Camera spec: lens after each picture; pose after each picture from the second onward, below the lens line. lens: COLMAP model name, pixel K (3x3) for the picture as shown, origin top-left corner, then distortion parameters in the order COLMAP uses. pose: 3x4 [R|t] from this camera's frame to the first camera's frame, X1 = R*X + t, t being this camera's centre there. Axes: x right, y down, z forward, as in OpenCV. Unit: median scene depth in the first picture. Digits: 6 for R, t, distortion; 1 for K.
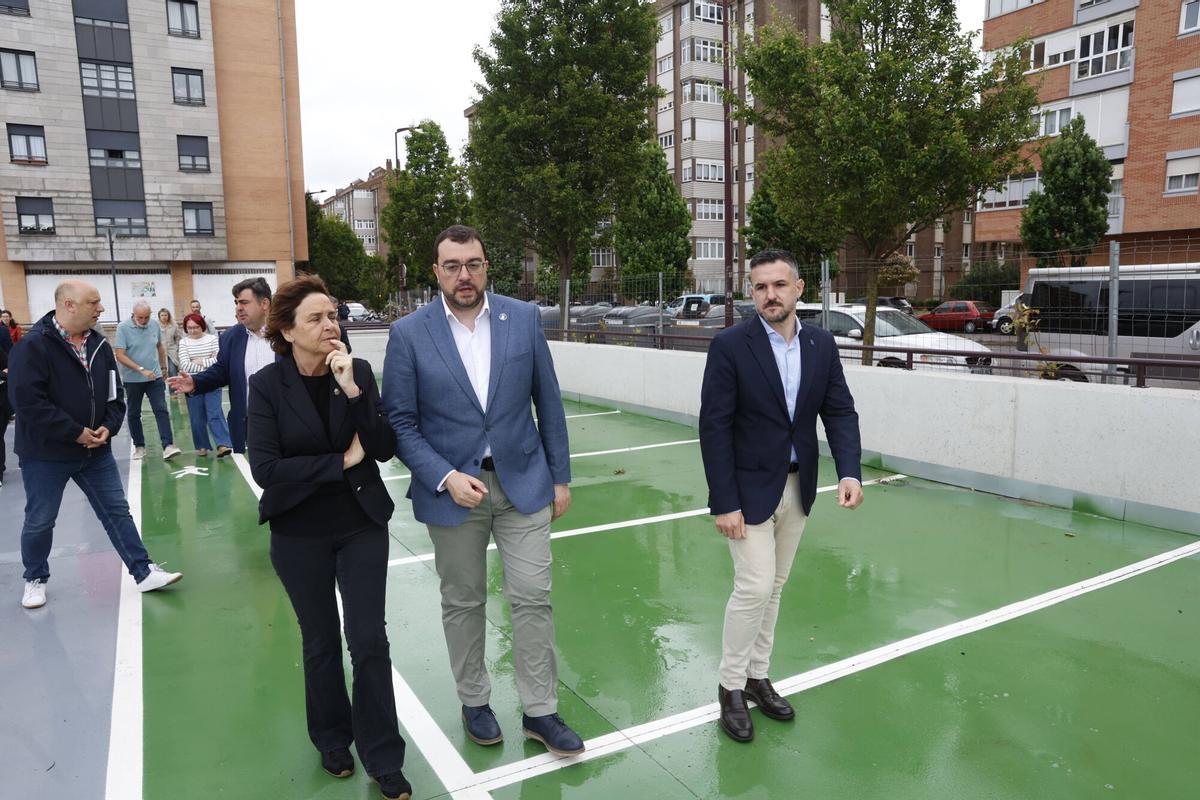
lens RADIAL K [[823.9, 0, 602.3], [0, 823.9, 414.0], [0, 0, 1]] dist [-0.107037, 0.084851]
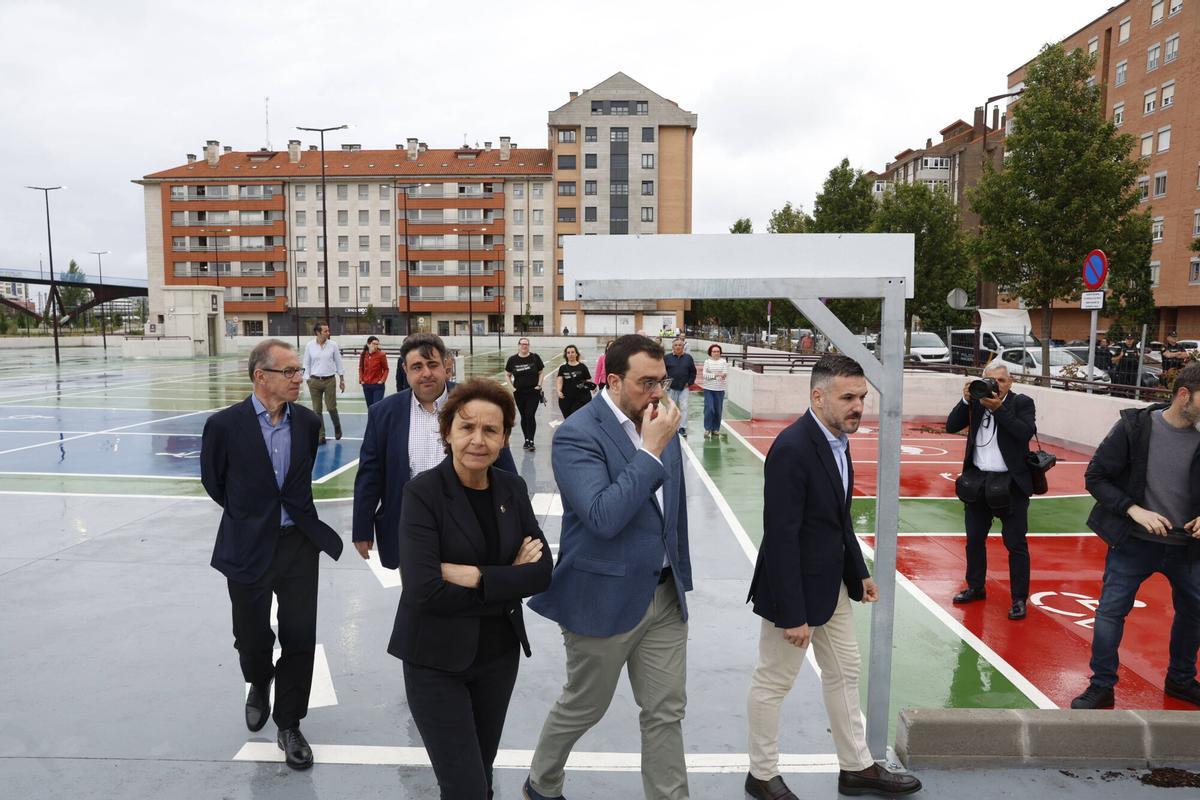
lens RADIAL K [[823.9, 0, 602.3], [0, 823.9, 414.0], [0, 0, 1]] dist [-0.107037, 0.084851]
pose [[0.868386, 0.074943, -0.490194, 0.647256], [-0.092811, 0.995609, -0.012204, 0.169442], [0.487127, 0.056093, 0.871528, -1.252562]]
